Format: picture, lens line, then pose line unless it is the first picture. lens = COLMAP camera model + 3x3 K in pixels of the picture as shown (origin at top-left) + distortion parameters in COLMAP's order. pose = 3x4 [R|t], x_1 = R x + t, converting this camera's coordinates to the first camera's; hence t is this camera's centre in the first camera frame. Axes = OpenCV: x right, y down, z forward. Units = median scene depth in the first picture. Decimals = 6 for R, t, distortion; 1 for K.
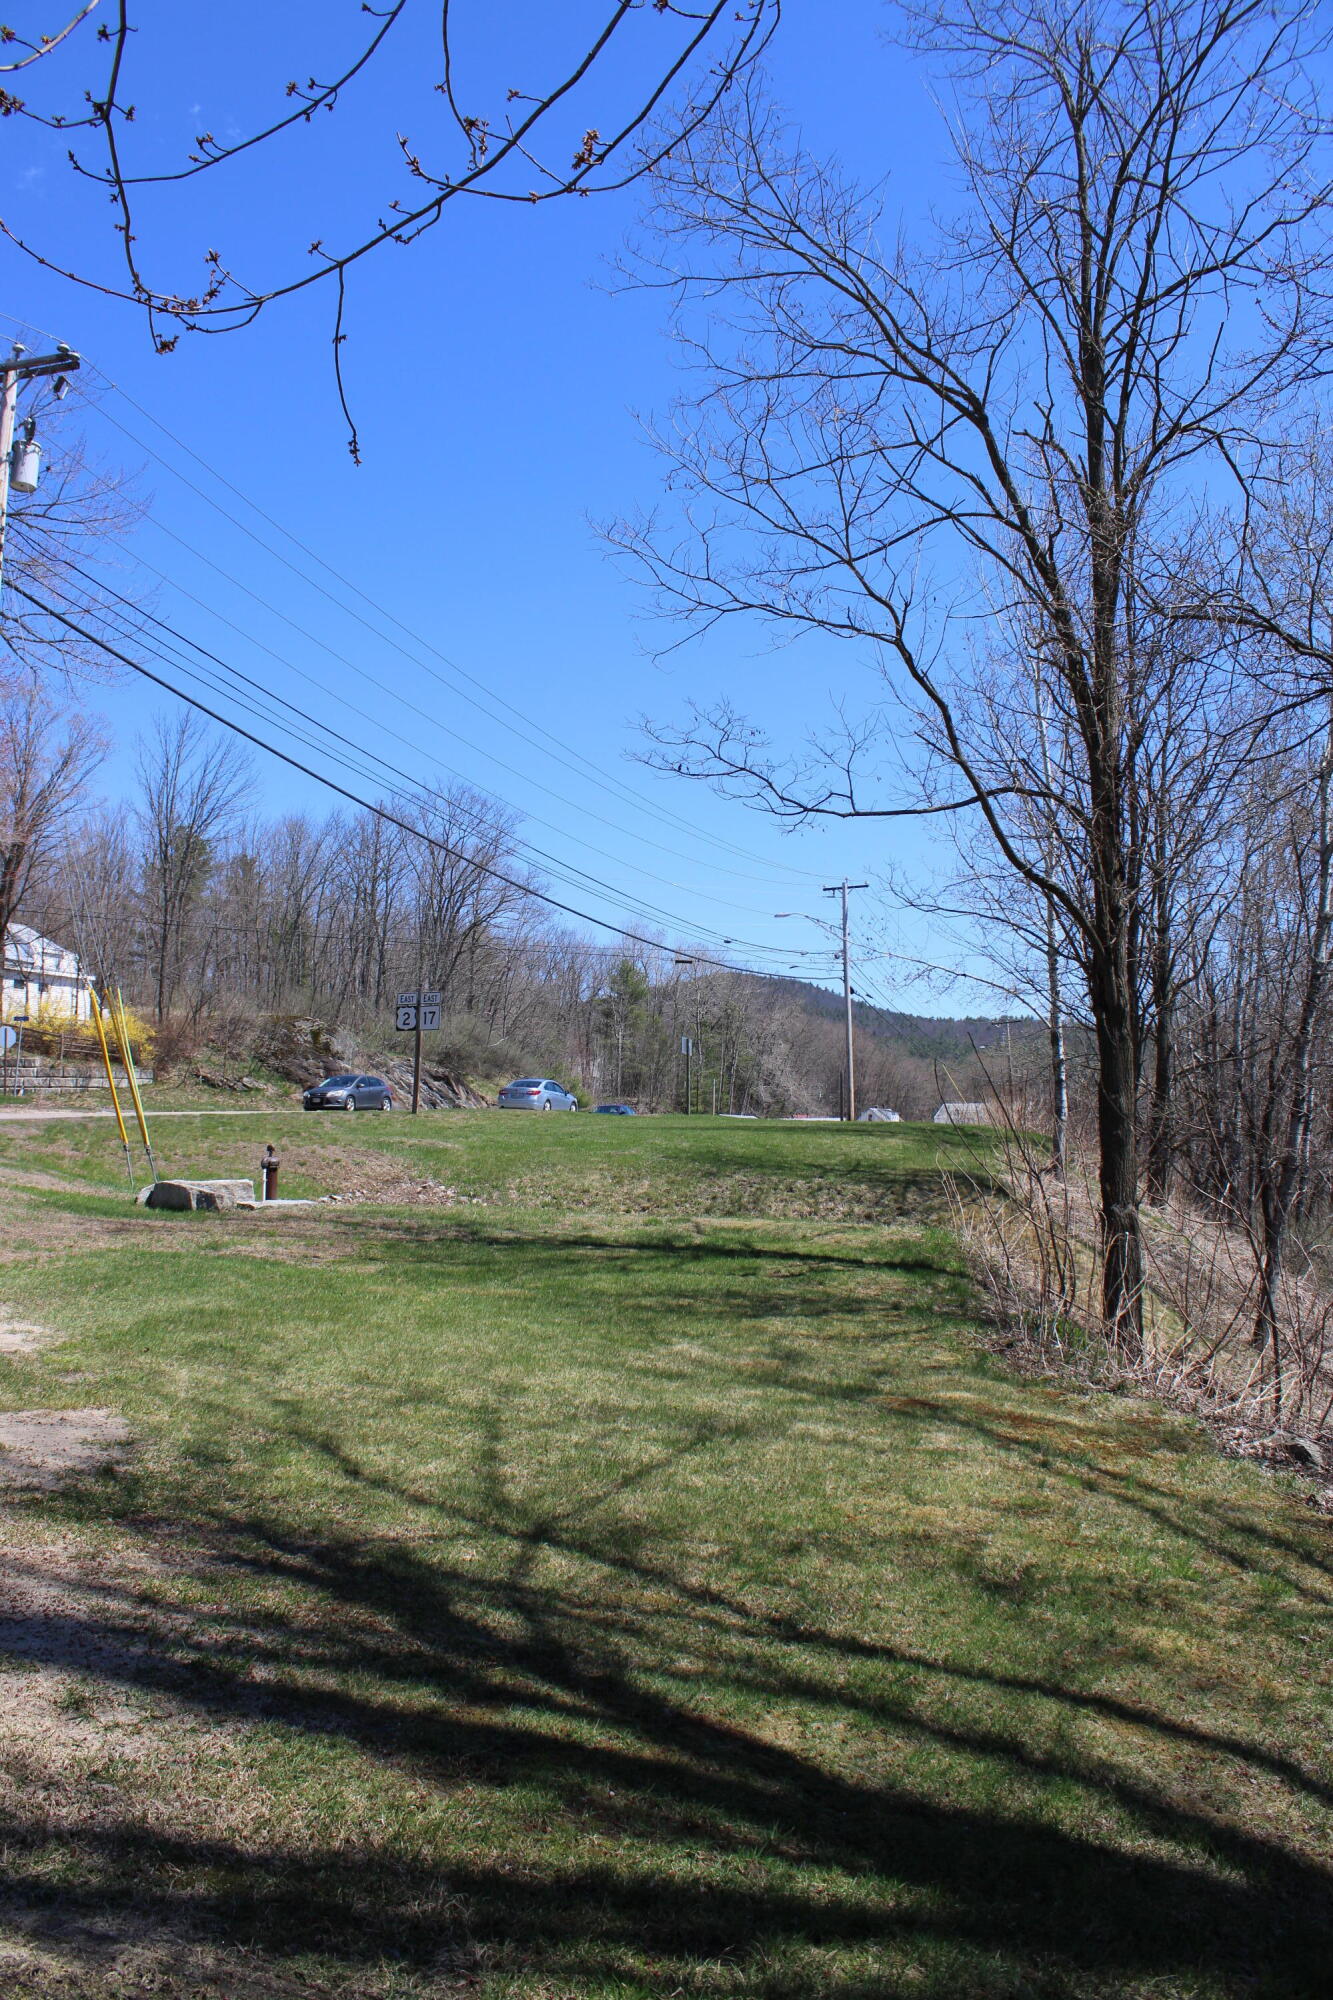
lens RADIAL K [[1558.5, 0, 666.5], [0, 1558.5, 1000.0], [0, 0, 1]] dist [-0.144808, 0.105824]
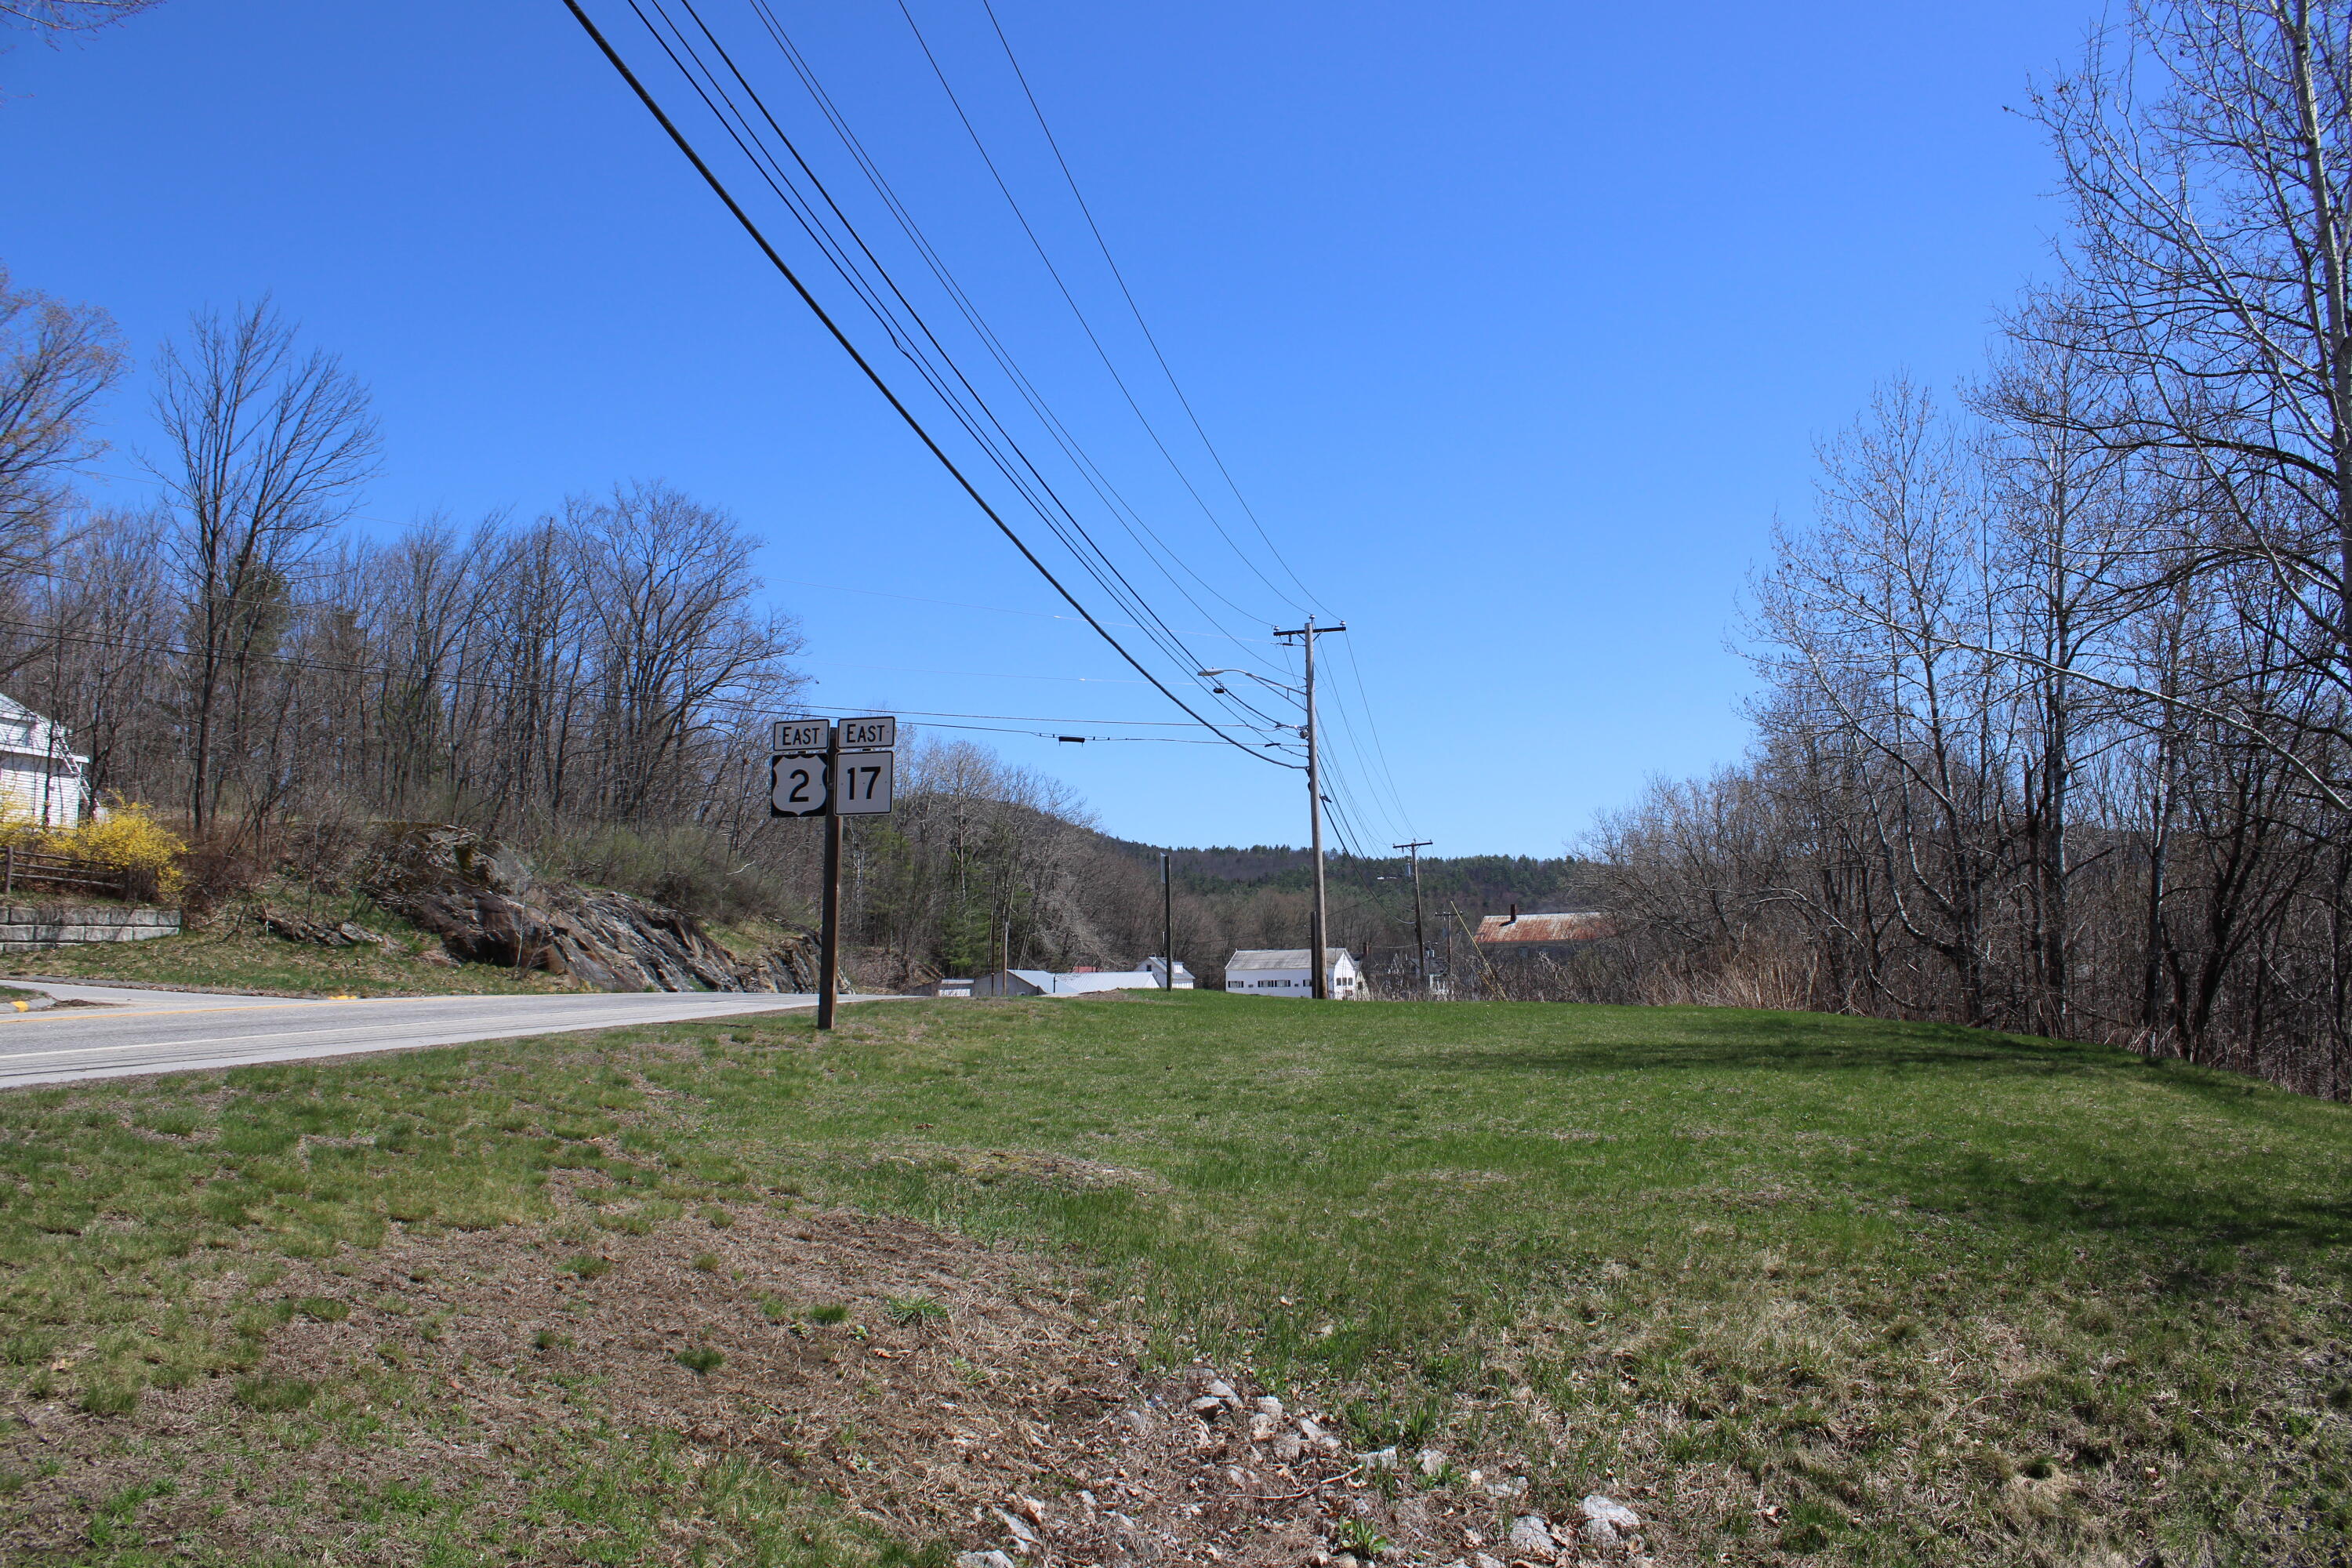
lens RADIAL K [[1832.8, 0, 1176.0], [0, 1832.8, 784.0], [0, 0, 1]] dist [-0.144808, 0.105824]
pose [[0.984356, 0.008708, 0.175973, -0.074248], [-0.004537, 0.999699, -0.024096, 0.010868], [-0.176130, 0.022921, 0.984100, 0.248514]]
